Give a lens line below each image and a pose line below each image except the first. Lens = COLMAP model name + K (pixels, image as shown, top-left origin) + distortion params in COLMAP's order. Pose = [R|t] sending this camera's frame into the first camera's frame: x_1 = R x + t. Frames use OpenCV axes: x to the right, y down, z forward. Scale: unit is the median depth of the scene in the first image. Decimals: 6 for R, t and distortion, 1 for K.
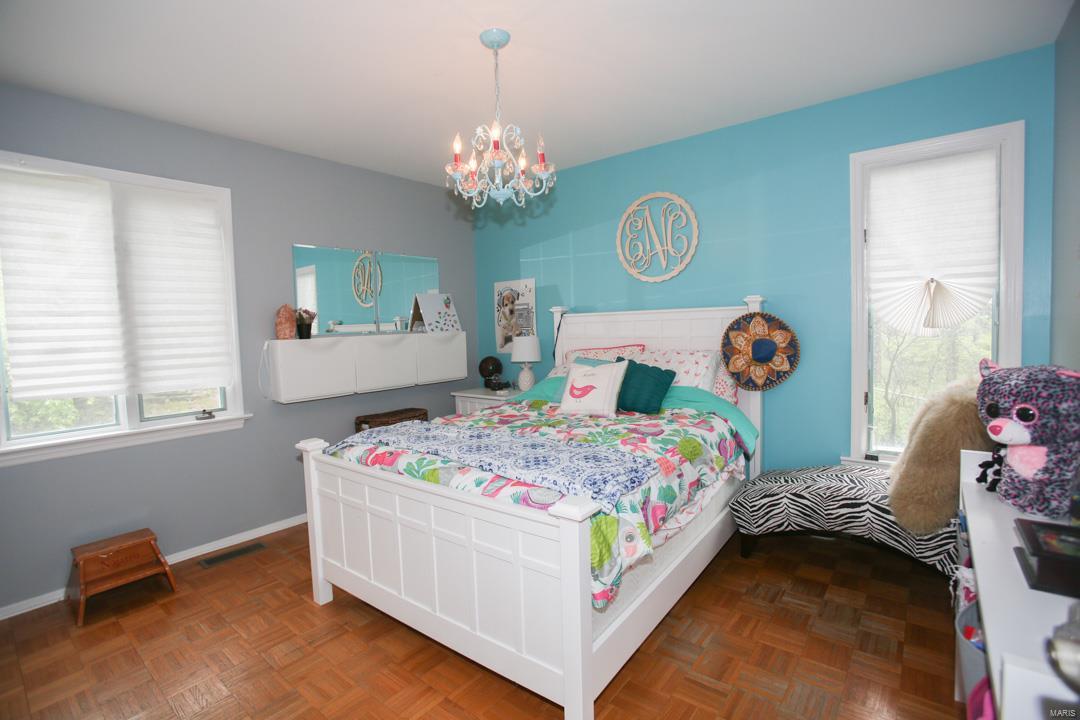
lens RADIAL K [[500.9, 0, 540.0], [0, 500.9, 360.0], [0, 0, 1]] dist [-0.041571, 0.000733]
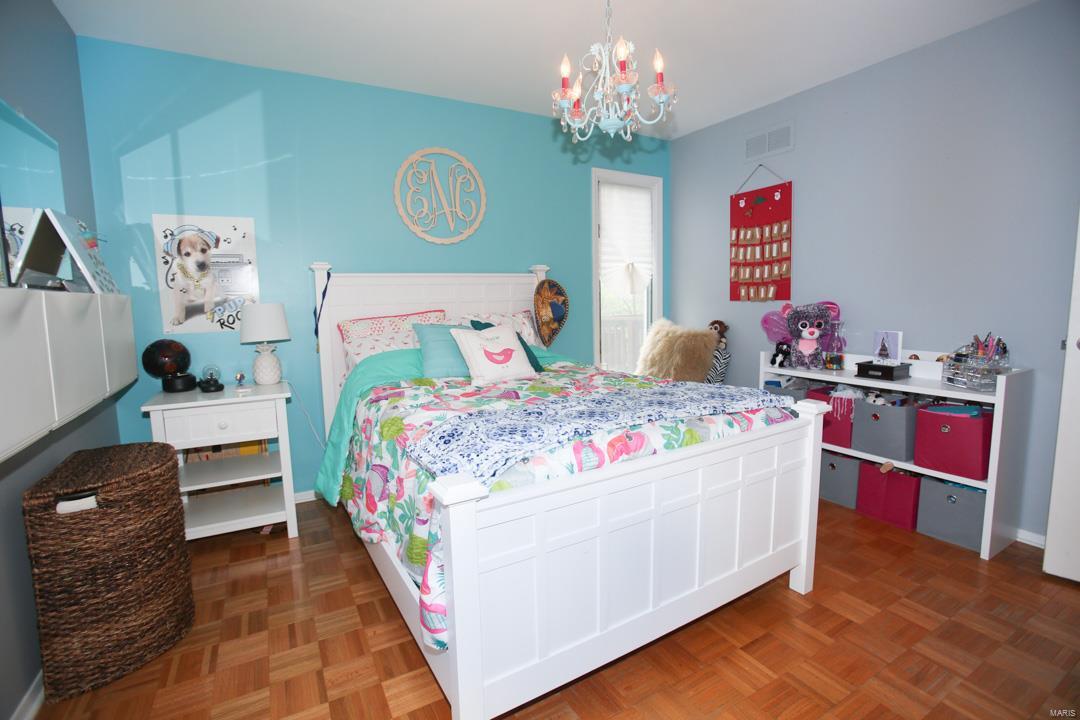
lens RADIAL K [[500.9, 0, 540.0], [0, 500.9, 360.0], [0, 0, 1]] dist [-0.041571, 0.000733]
pose [[0.376216, -0.092579, 0.921895, -0.597234], [0.070577, 0.994968, 0.071115, 0.008277], [-0.923840, 0.038310, 0.380857, 0.484489]]
